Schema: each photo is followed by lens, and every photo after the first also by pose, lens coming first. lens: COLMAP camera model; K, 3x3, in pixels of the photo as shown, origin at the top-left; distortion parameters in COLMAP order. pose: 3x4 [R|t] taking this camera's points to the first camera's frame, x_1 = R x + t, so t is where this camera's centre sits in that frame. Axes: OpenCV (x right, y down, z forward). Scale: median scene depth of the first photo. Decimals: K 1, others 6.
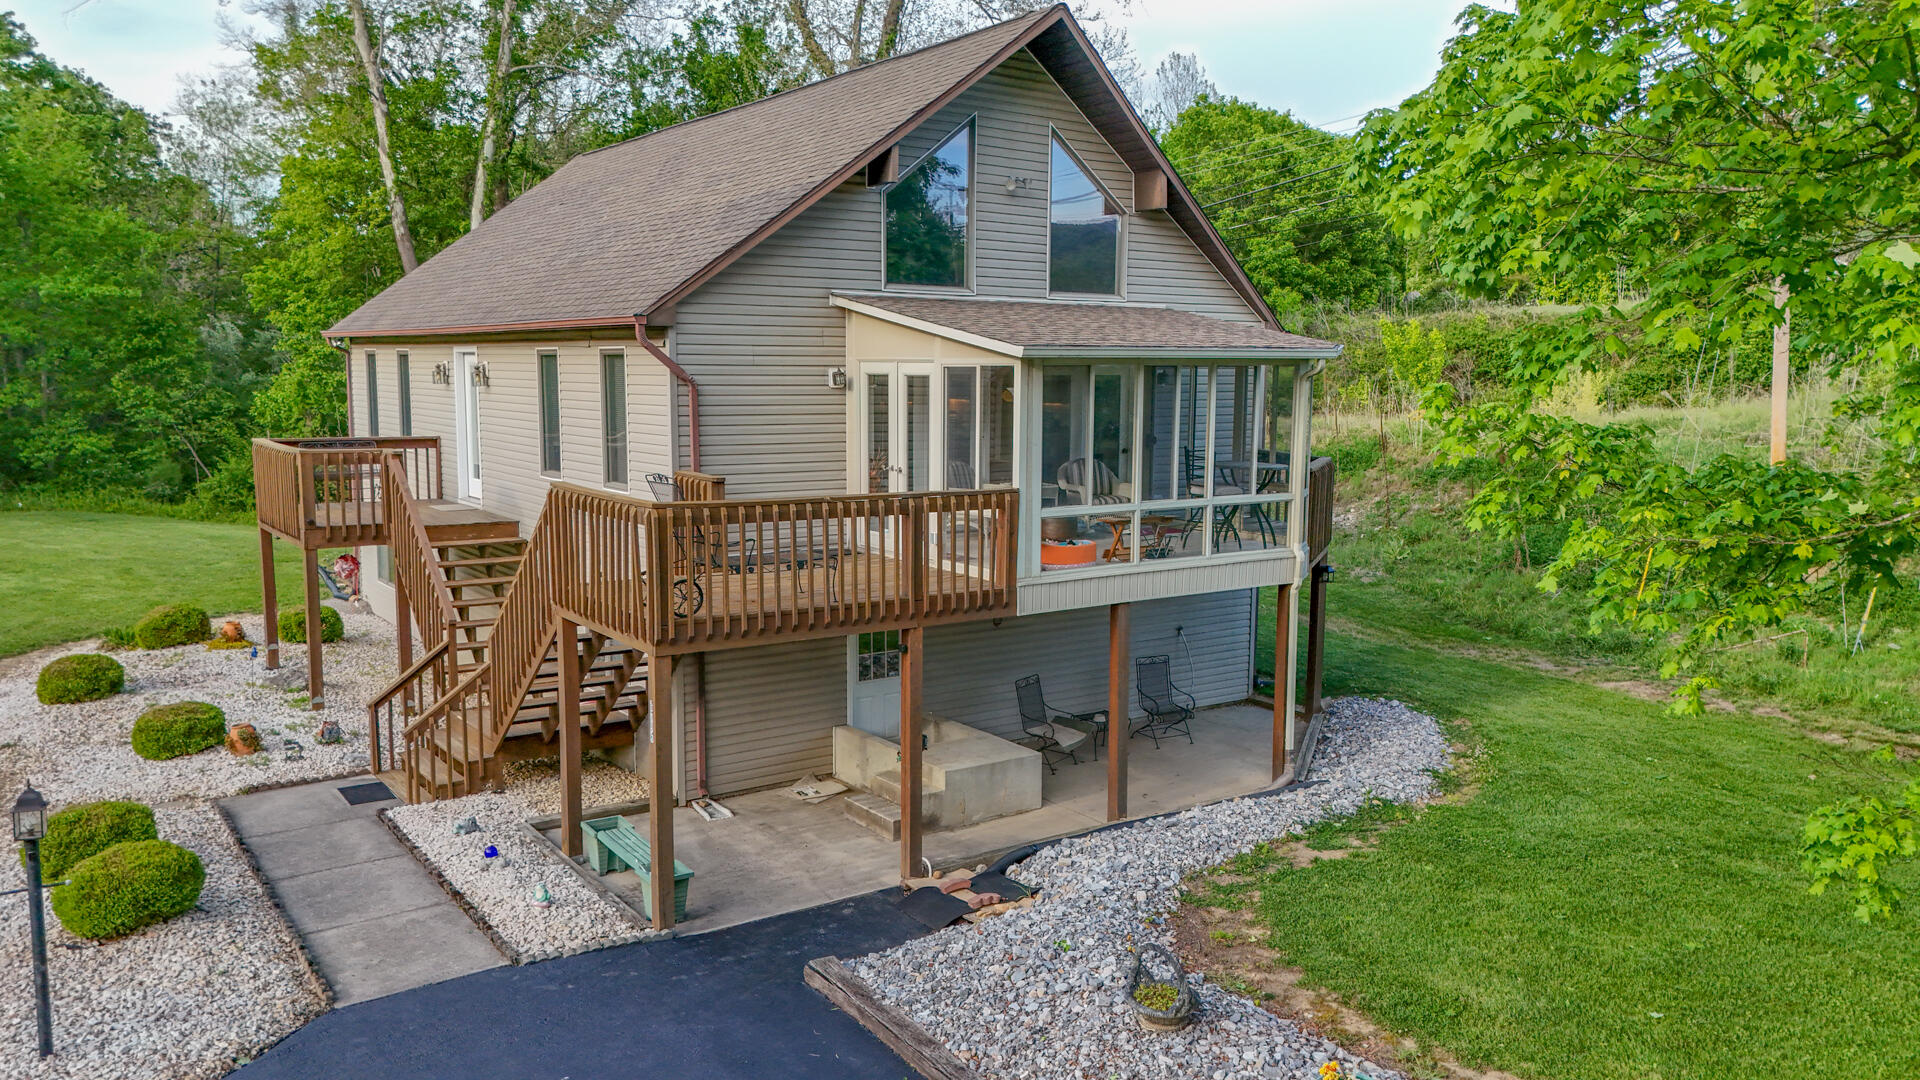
lens RADIAL K [[1432.2, 0, 960.0], [0, 1432.2, 540.0], [0, 0, 1]] dist [0.071185, -0.058750]
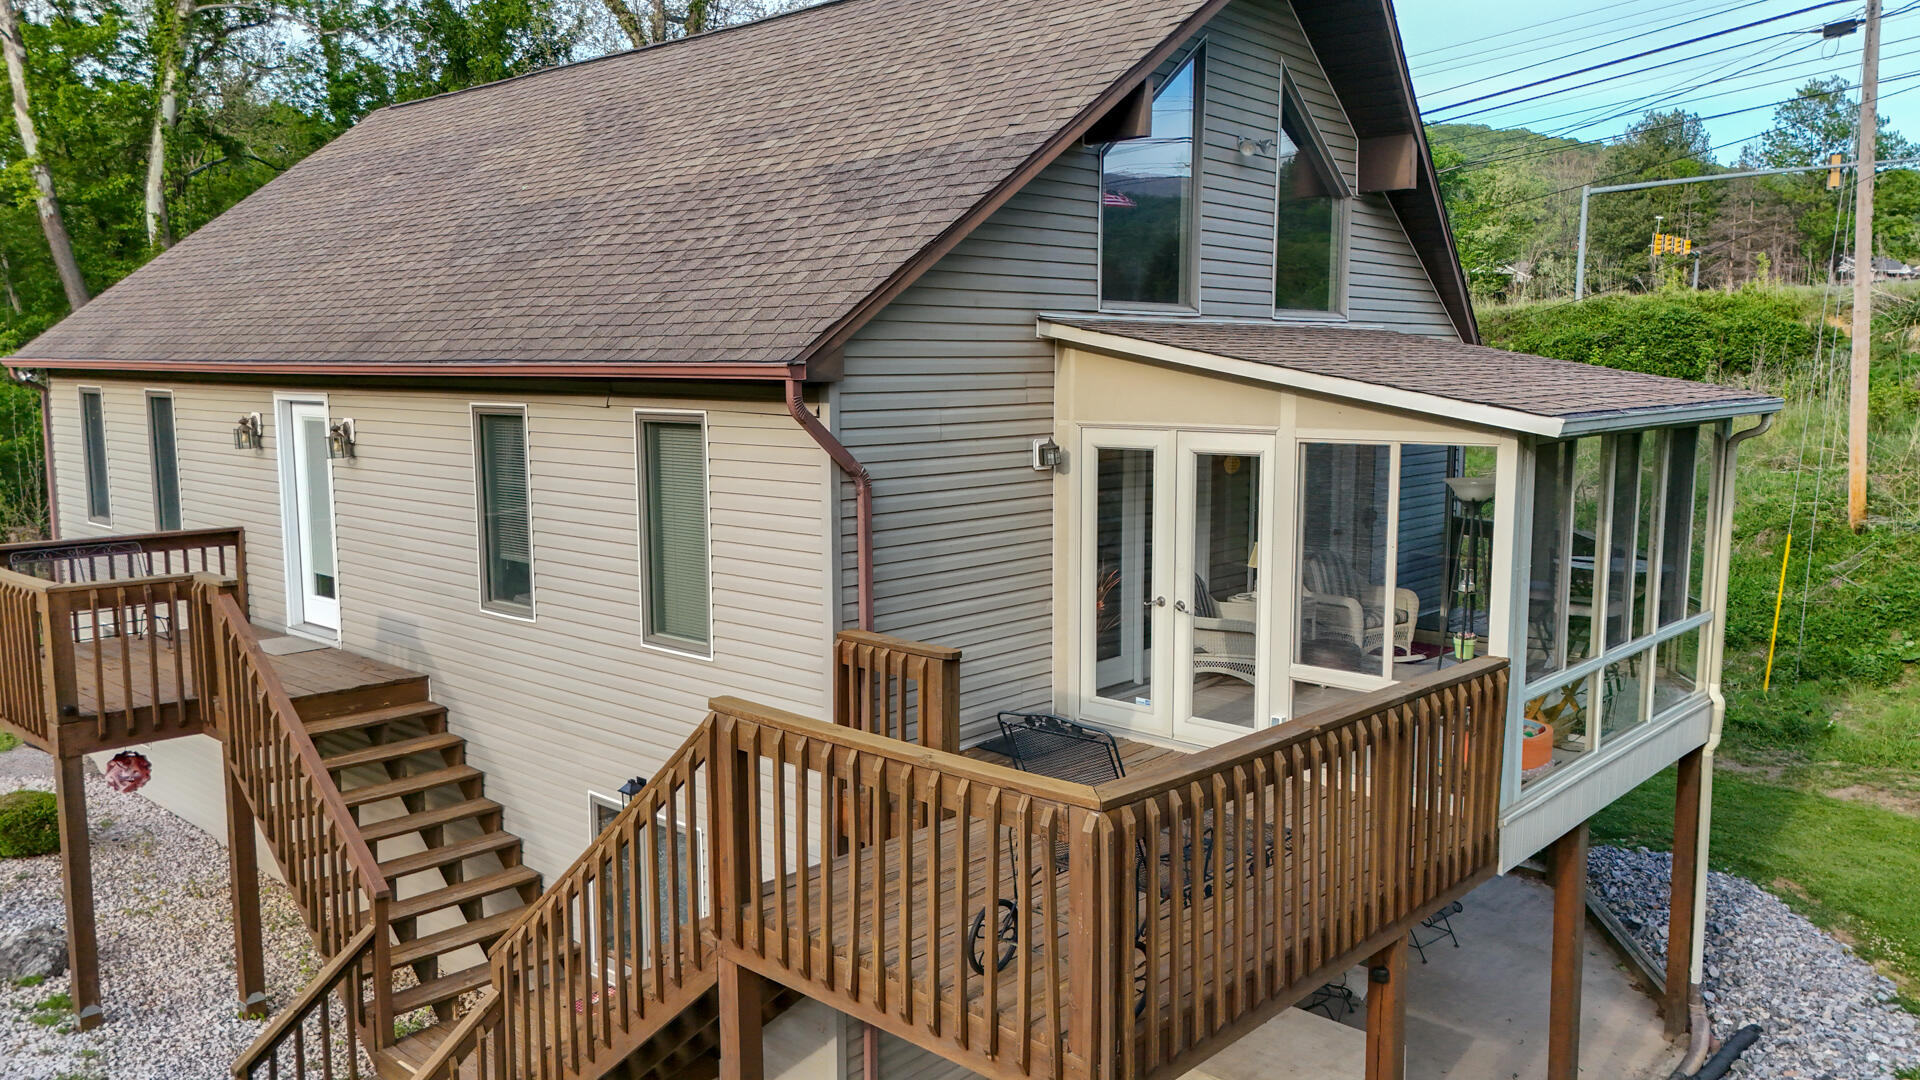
lens RADIAL K [[1432.2, 0, 960.0], [0, 1432.2, 540.0], [0, 0, 1]] dist [0.071185, -0.058750]
pose [[0.975719, -0.035558, 0.216122, -0.253783], [0.034834, 0.999367, 0.007160, -0.080792], [-0.216240, 0.000542, 0.976340, 0.400678]]
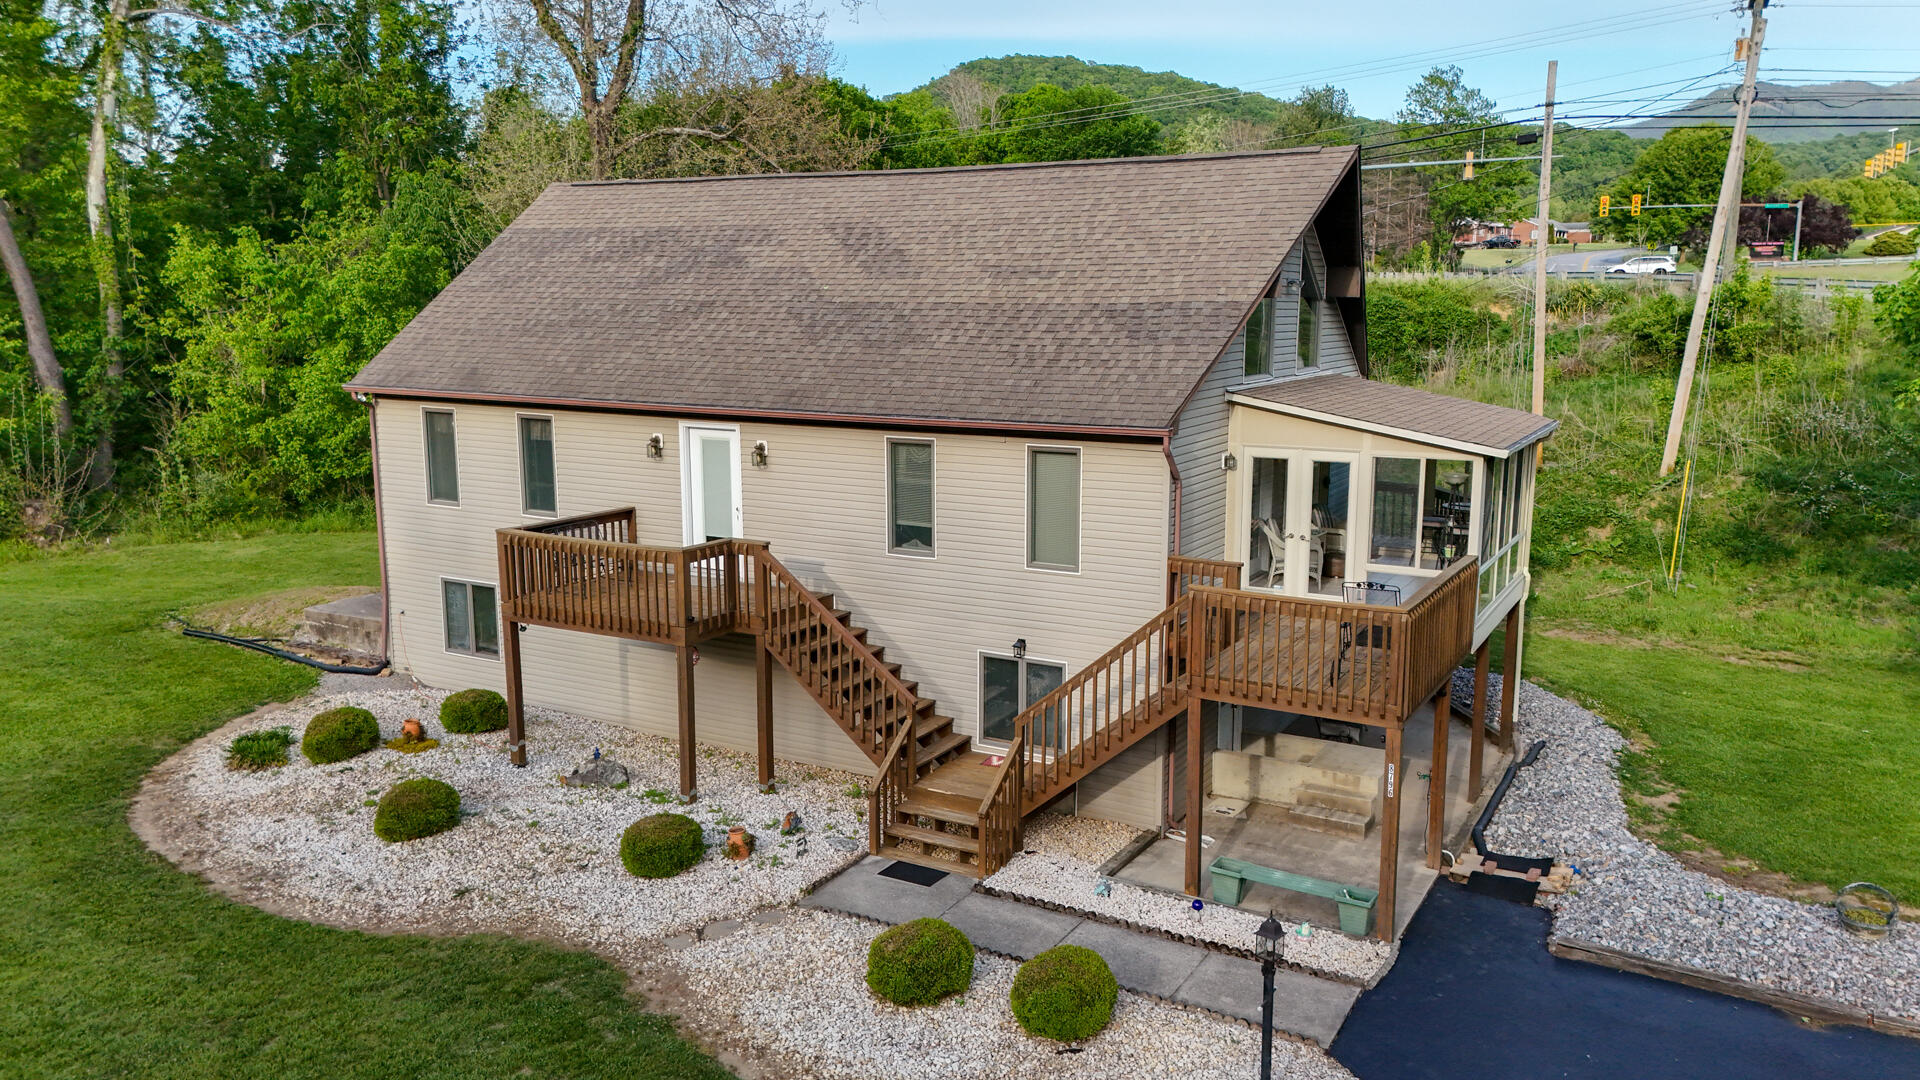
lens RADIAL K [[1432.2, 0, 960.0], [0, 1432.2, 540.0], [0, 0, 1]] dist [0.071185, -0.058750]
pose [[0.902697, -0.080223, 0.422733, -0.781488], [0.058120, 0.996195, 0.064942, -0.136200], [-0.426334, -0.034054, 0.903924, 0.020550]]
